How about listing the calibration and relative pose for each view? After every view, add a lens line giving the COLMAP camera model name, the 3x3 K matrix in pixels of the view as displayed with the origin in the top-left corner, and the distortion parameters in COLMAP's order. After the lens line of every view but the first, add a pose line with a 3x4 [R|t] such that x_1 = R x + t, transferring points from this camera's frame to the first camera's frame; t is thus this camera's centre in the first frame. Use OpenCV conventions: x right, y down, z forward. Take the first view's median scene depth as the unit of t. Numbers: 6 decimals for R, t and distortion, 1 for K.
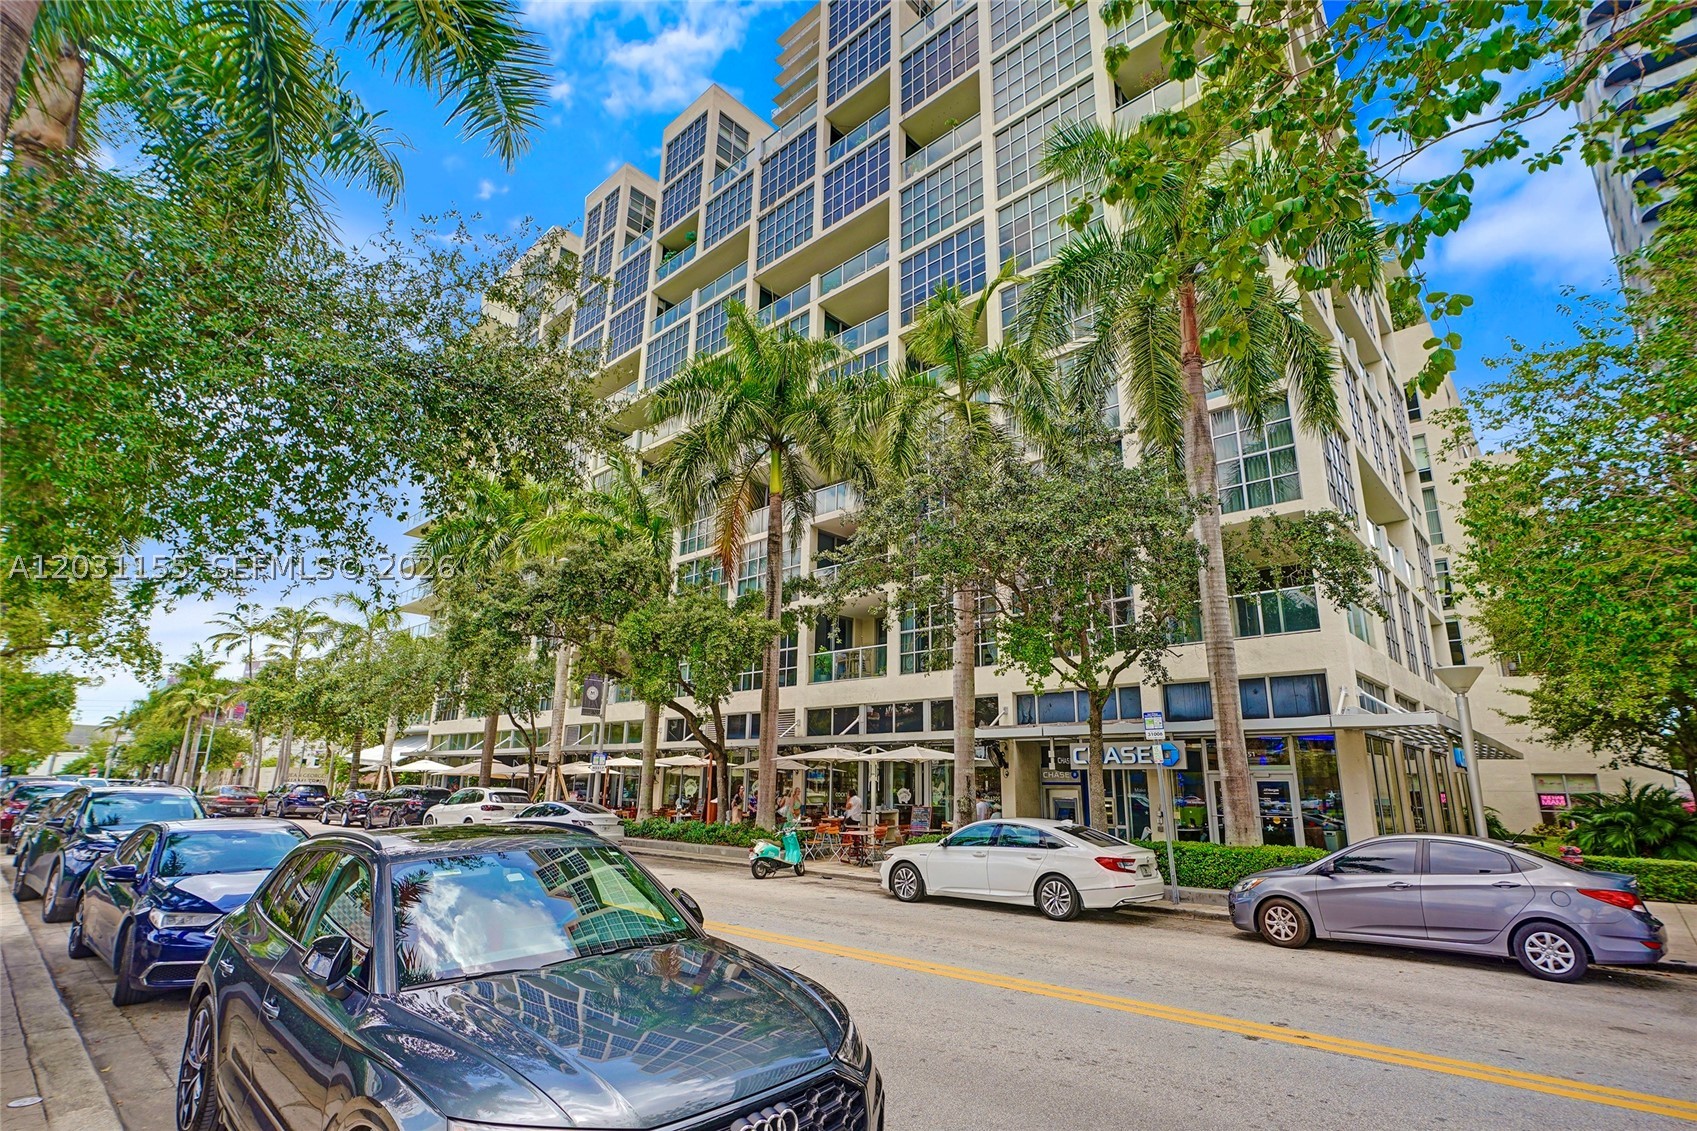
lens RADIAL K [[787.0, 0, 852.2], [0, 787.0, 553.1], [0, 0, 1]] dist [-0.001927, -0.000238]
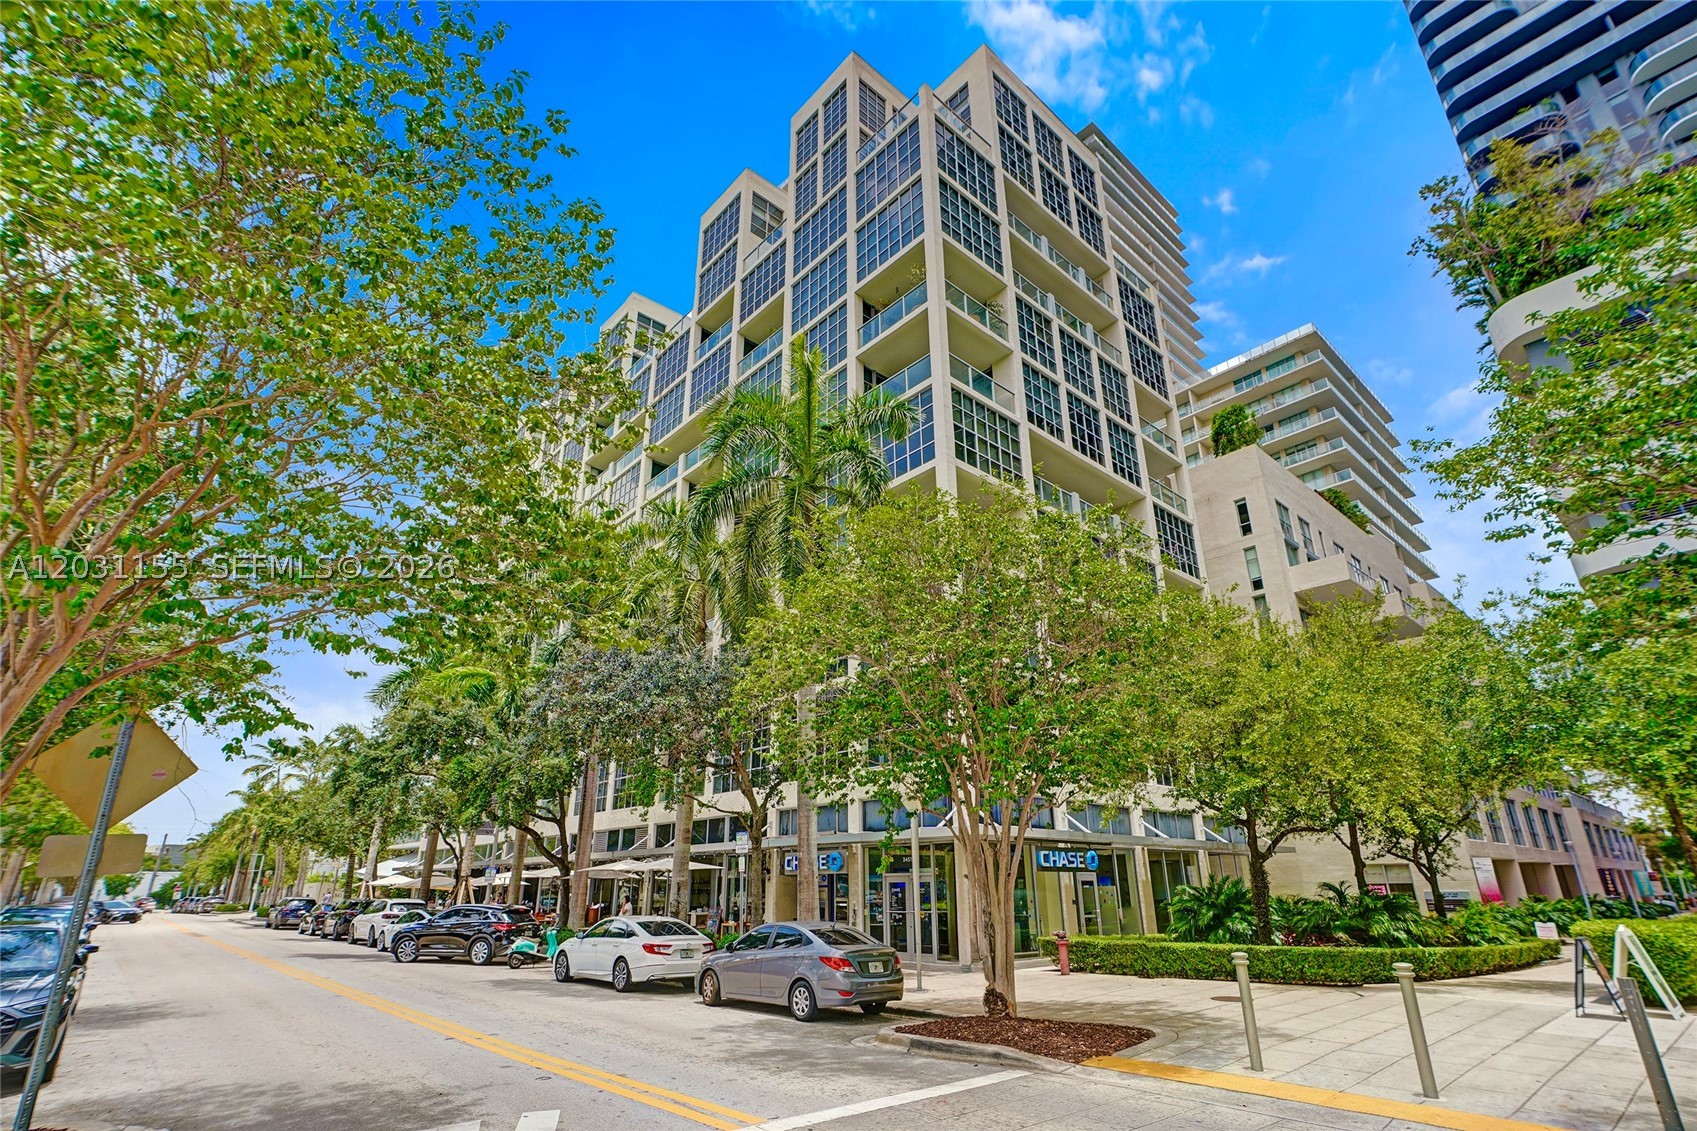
lens RADIAL K [[779.3, 0, 848.5], [0, 779.3, 565.5], [0, 0, 1]] dist [0.002554, 0.000435]
pose [[0.994307, -0.057863, -0.089471, 0.400117], [0.048268, 0.993203, -0.105920, -0.055788], [0.094992, 0.100998, 0.990341, -0.193917]]
